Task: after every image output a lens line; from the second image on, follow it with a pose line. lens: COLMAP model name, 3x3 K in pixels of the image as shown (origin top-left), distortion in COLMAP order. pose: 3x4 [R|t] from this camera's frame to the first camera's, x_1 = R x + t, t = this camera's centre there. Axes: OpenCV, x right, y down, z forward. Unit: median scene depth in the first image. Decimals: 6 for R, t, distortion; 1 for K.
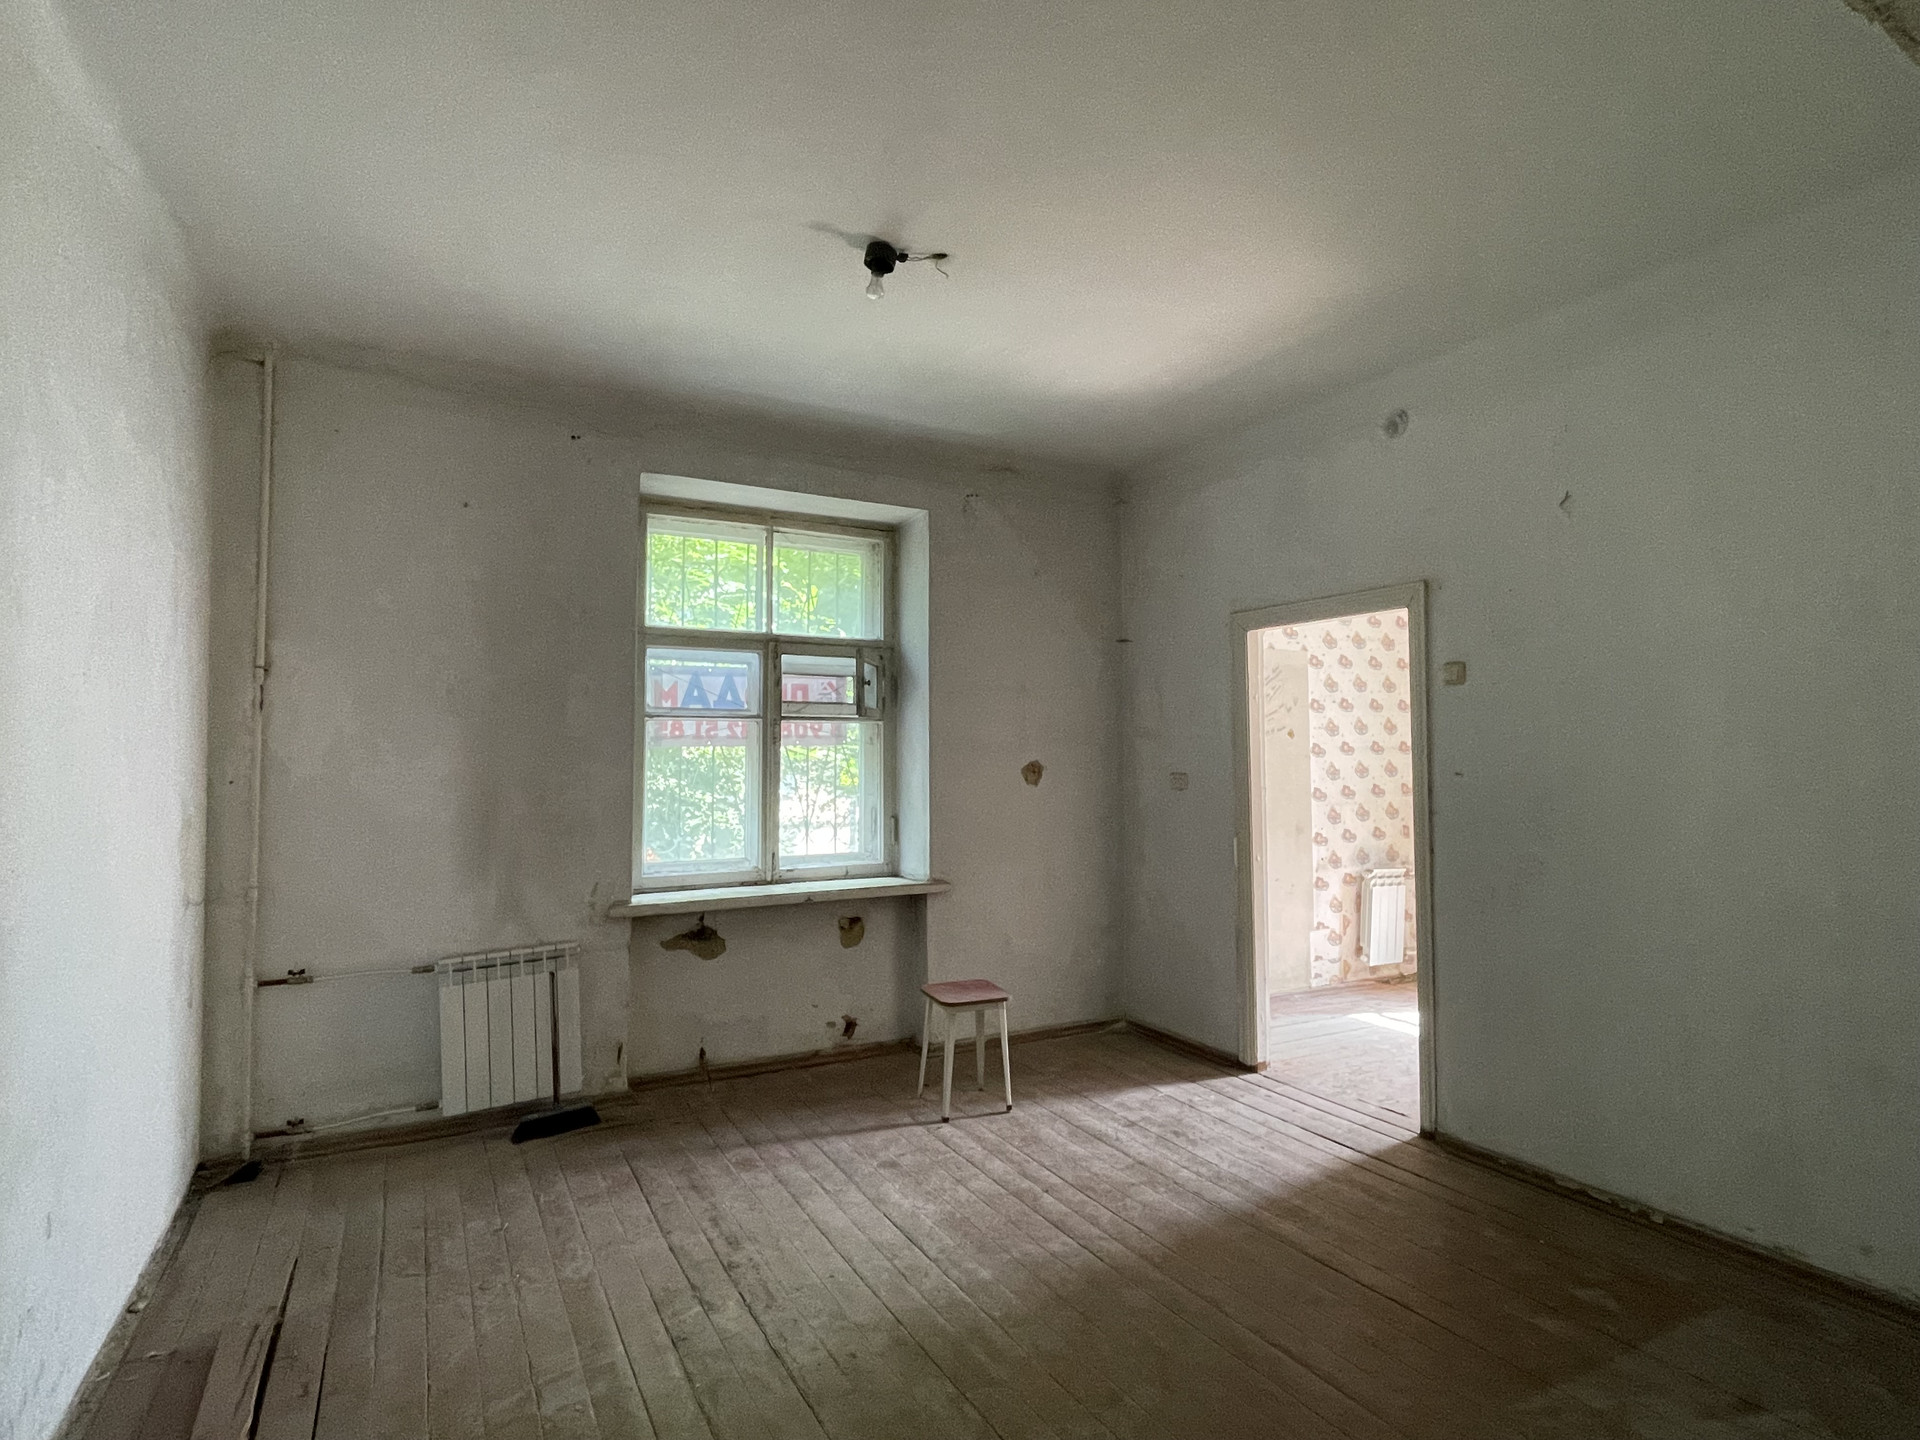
lens RADIAL K [[992.1, 0, 958.3], [0, 992.1, 706.6], [0, 0, 1]] dist [-0.002493, -0.000402]
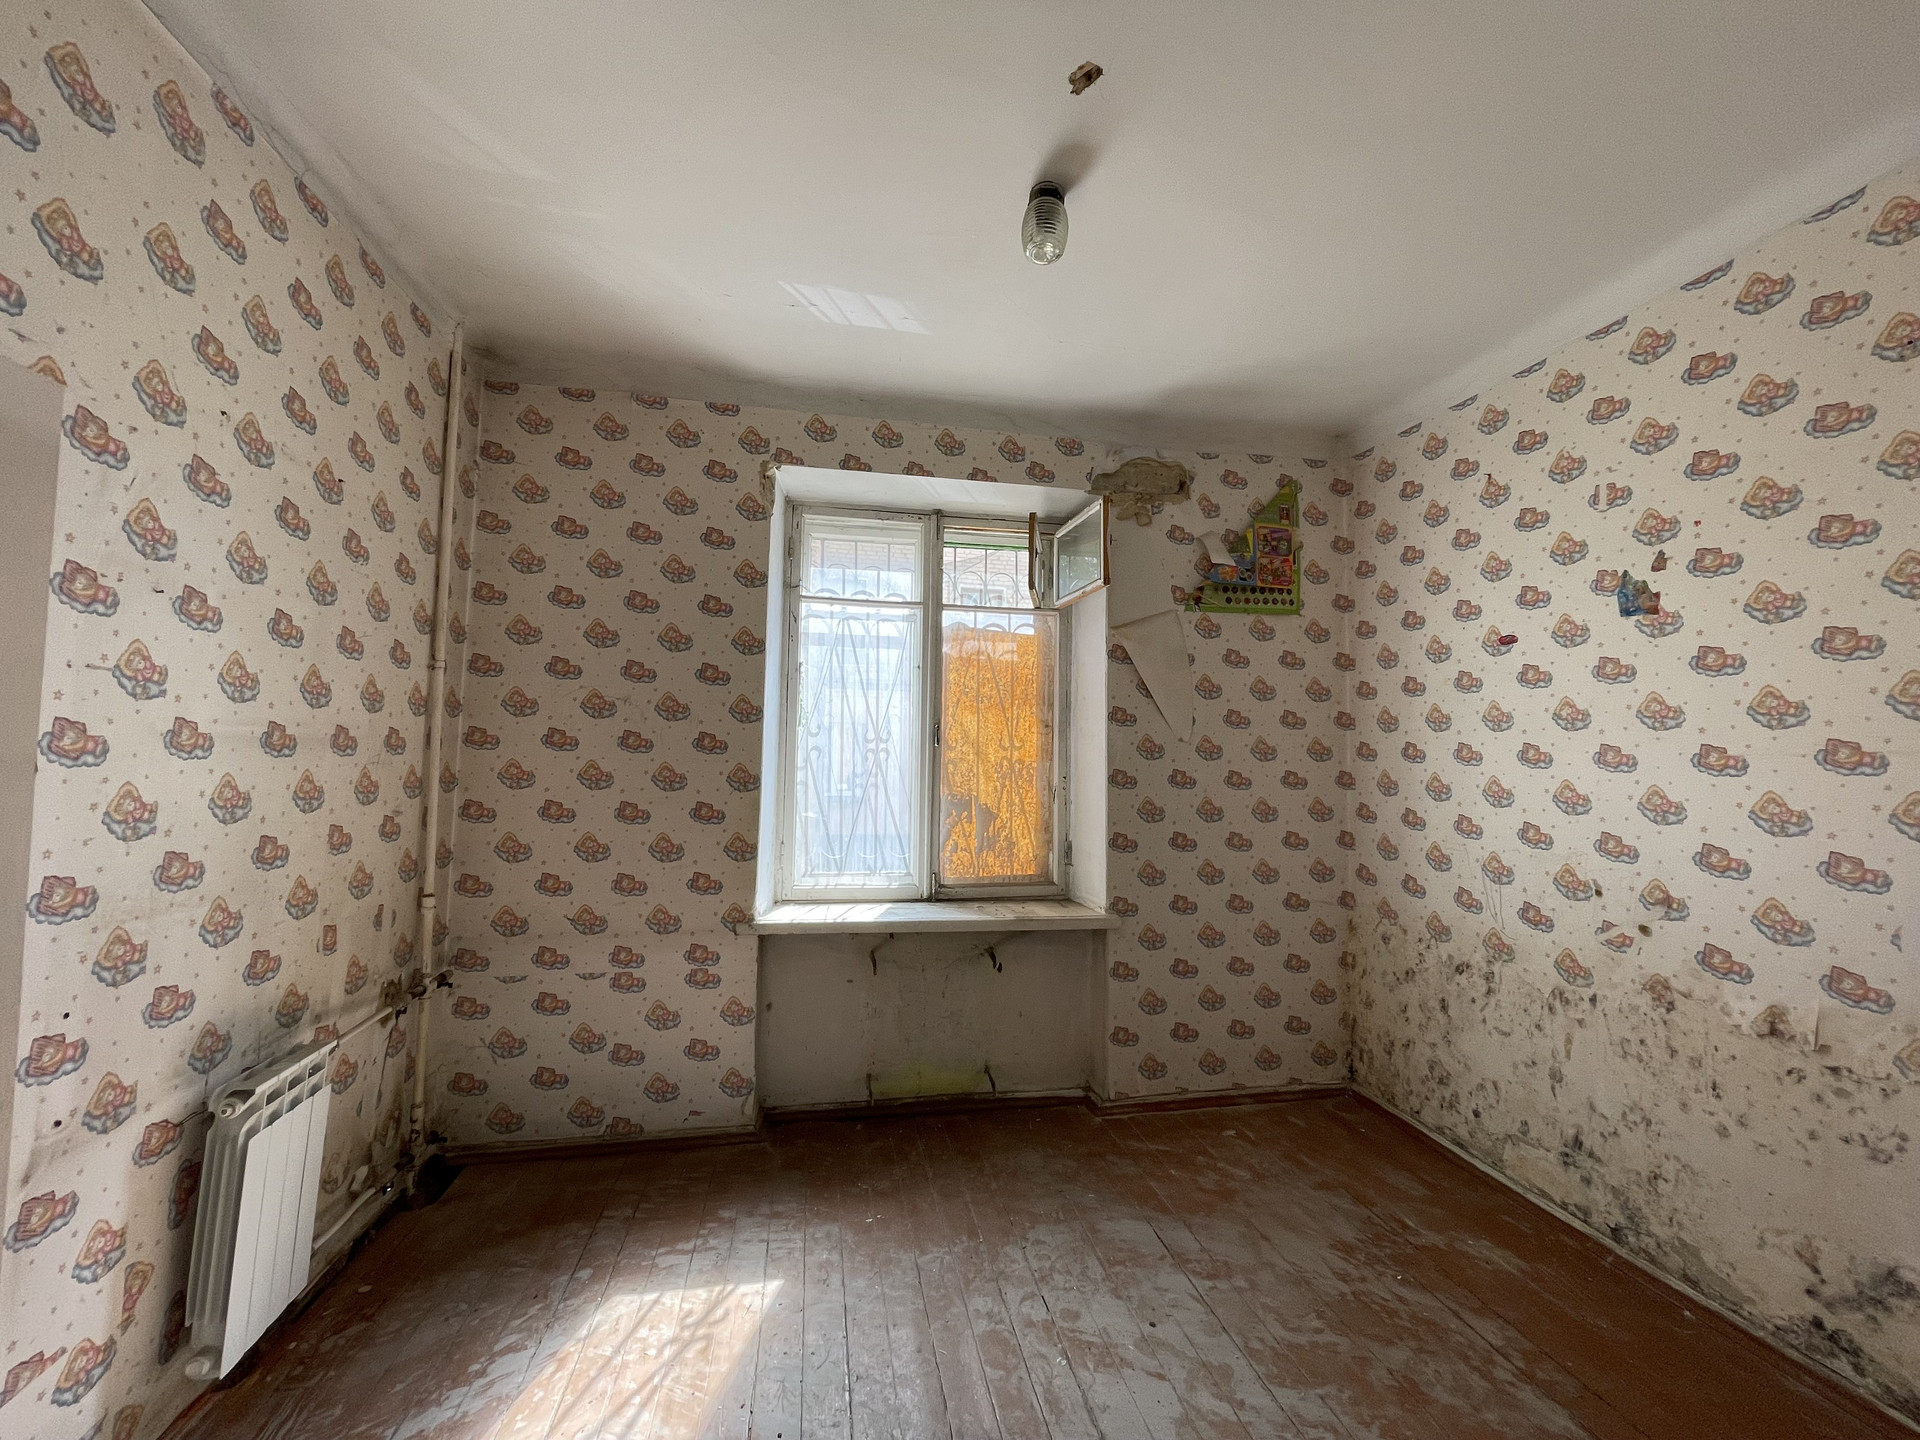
lens RADIAL K [[776.1, 0, 958.7], [0, 776.1, 713.7], [0, 0, 1]] dist [-0.001906, 0.000431]
pose [[0.289494, 0.055344, 0.955579, 0.219347], [-0.062052, 0.997312, -0.038963, 0.027782], [-0.955166, -0.048016, 0.292150, 0.682472]]
